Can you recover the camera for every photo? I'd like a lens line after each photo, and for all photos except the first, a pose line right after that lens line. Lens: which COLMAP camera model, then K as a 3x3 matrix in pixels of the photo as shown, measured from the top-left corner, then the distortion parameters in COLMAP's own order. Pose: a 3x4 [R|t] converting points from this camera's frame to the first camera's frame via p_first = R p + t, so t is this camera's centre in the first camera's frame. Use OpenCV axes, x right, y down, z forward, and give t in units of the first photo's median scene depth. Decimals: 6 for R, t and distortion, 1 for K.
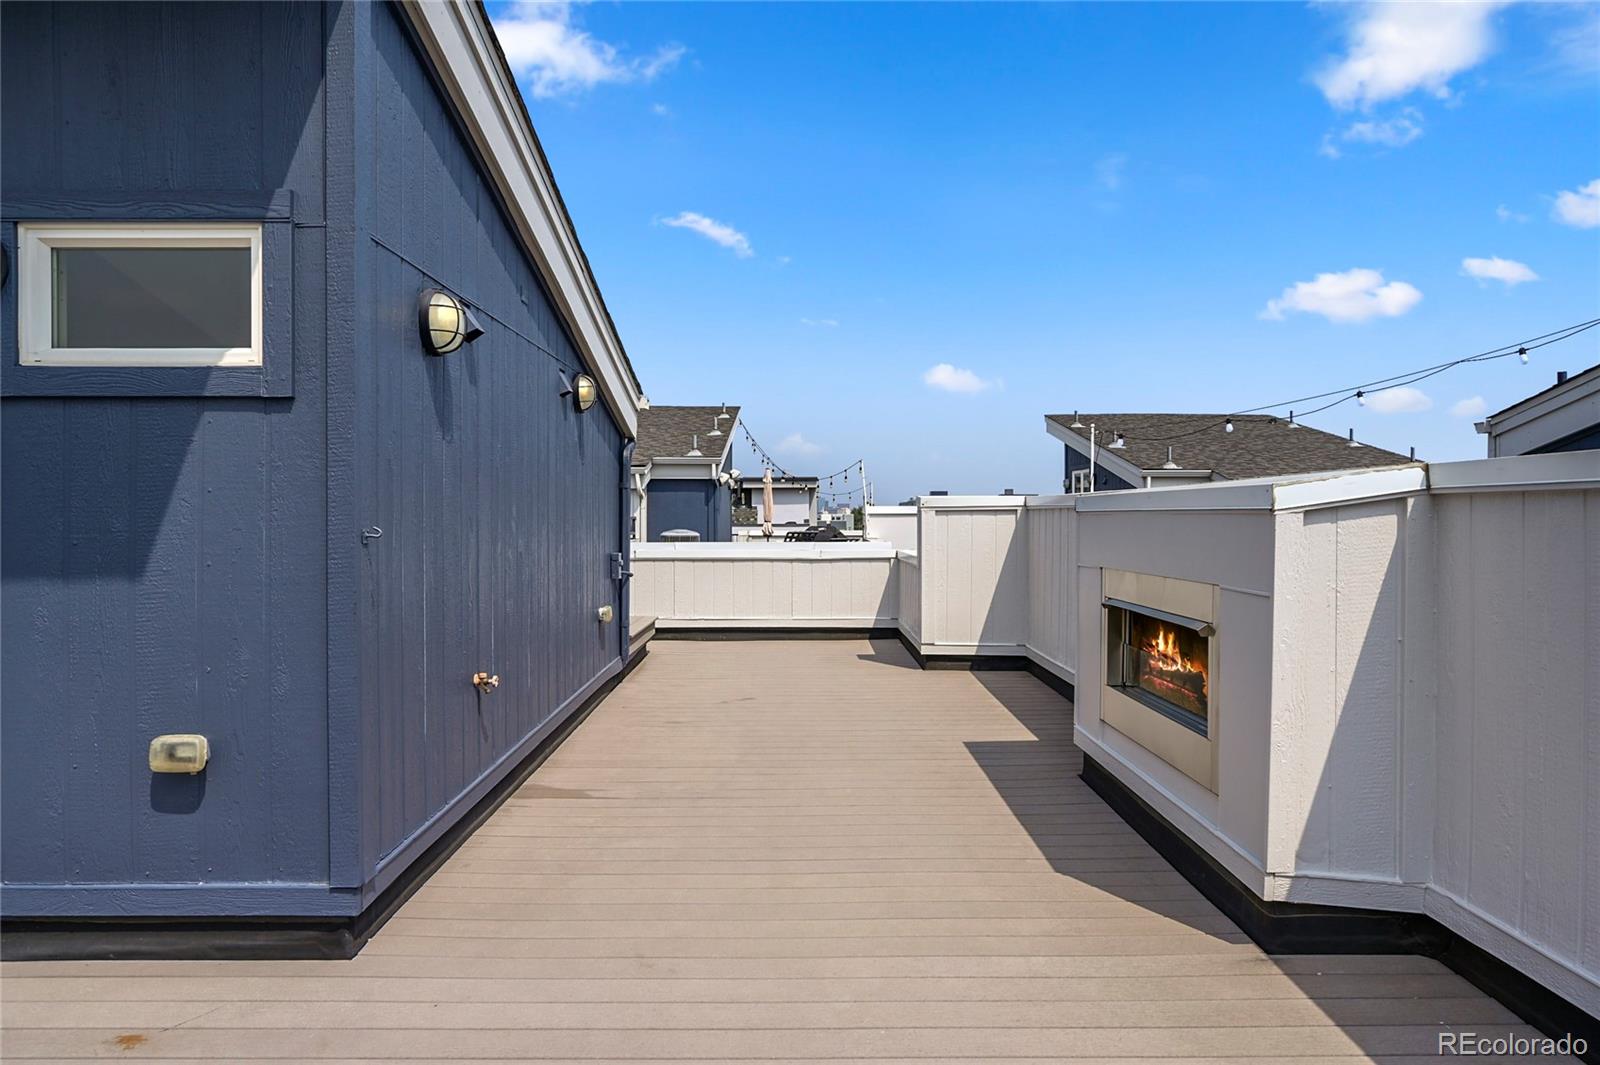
lens RADIAL K [[987.9, 0, 800.0], [0, 987.9, 532.5], [0, 0, 1]] dist [-0.000569, -0.002448]
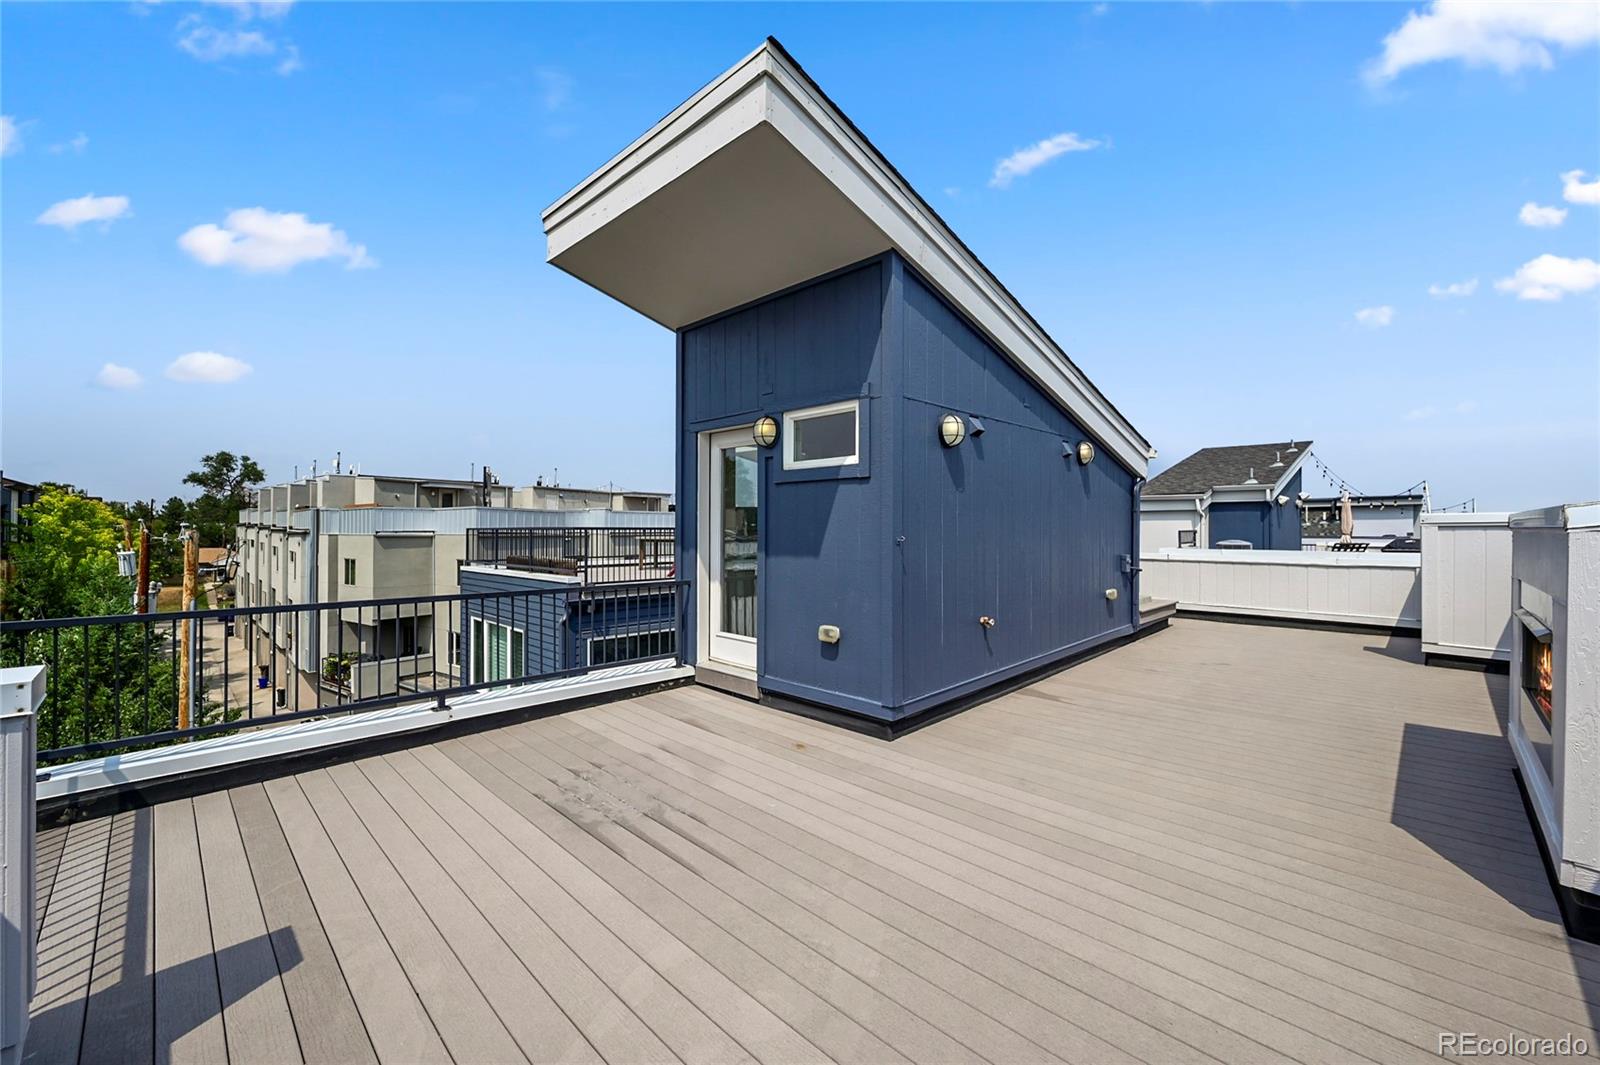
lens RADIAL K [[636.2, 0, 797.6], [0, 636.2, 536.5], [0, 0, 1]] dist [0.000239, -0.000318]
pose [[0.706315, 0.009676, -0.707831, 0.228435], [-0.012981, 0.999915, 0.000715, -0.002223], [0.707778, 0.008683, 0.706381, -0.064397]]
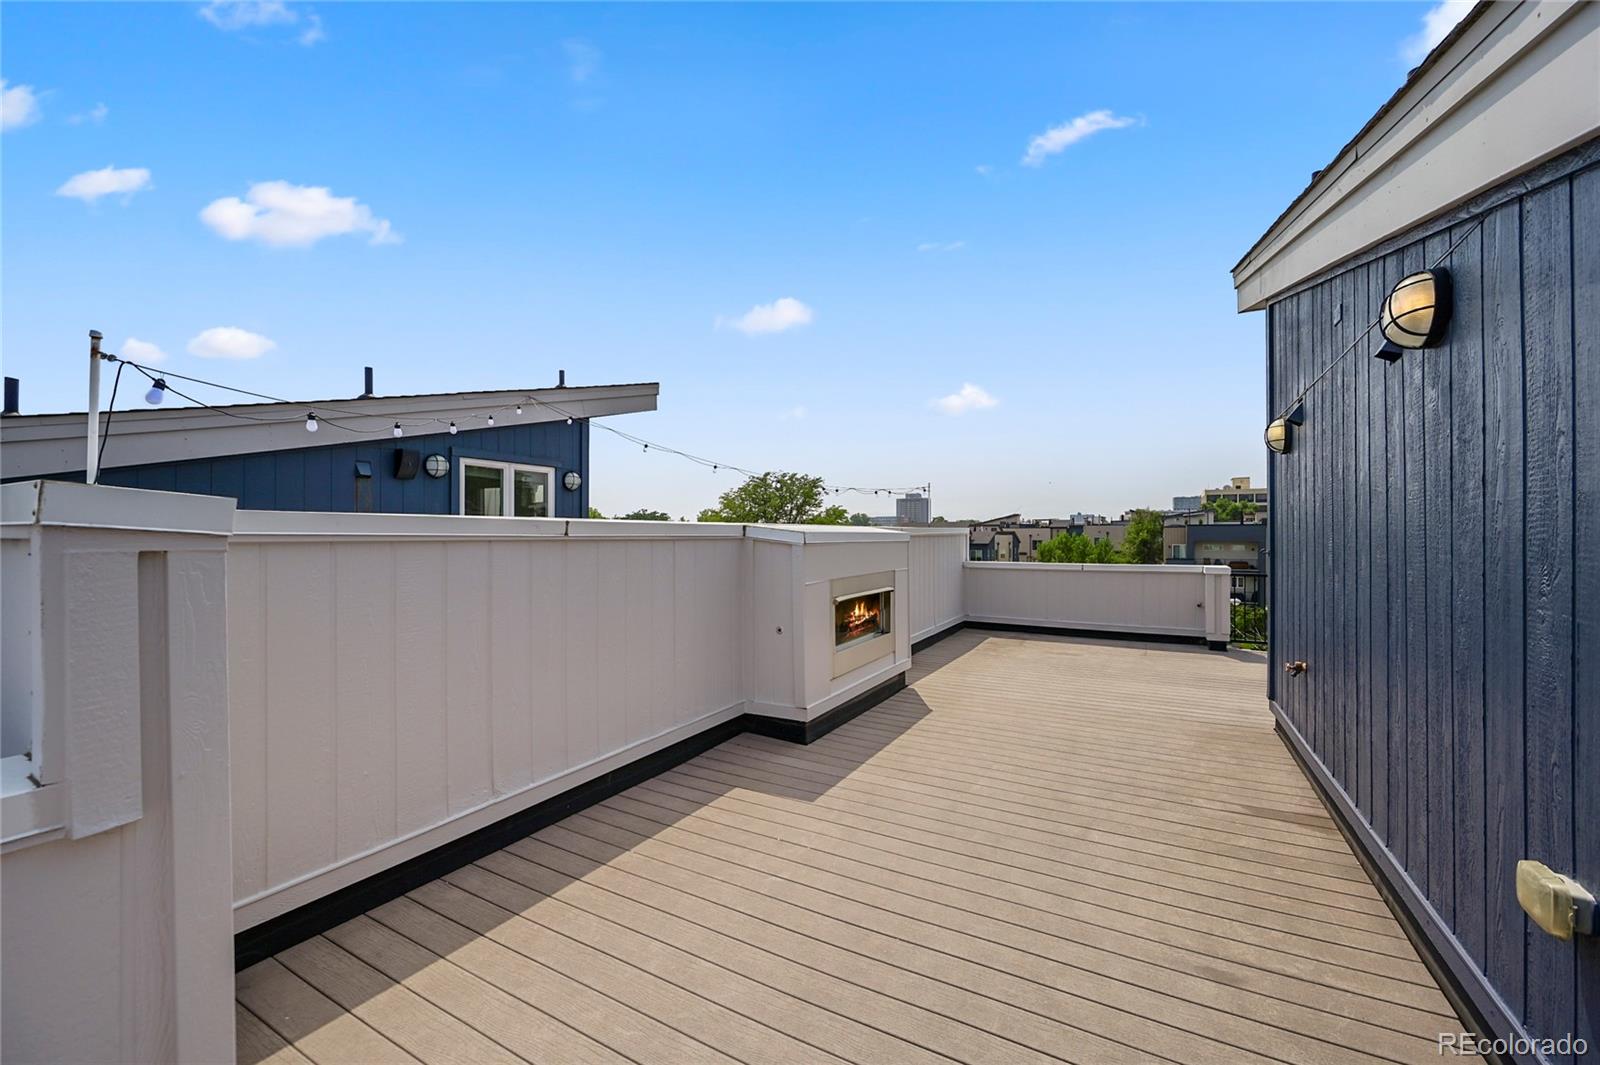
lens RADIAL K [[636.2, 0, 797.6], [0, 636.2, 536.5], [0, 0, 1]] dist [0.000239, -0.000318]
pose [[-0.869006, 0.007112, 0.494751, -0.136633], [0.012785, 0.999886, 0.008085, -0.040259], [-0.494637, 0.013351, -0.868997, 1.839195]]
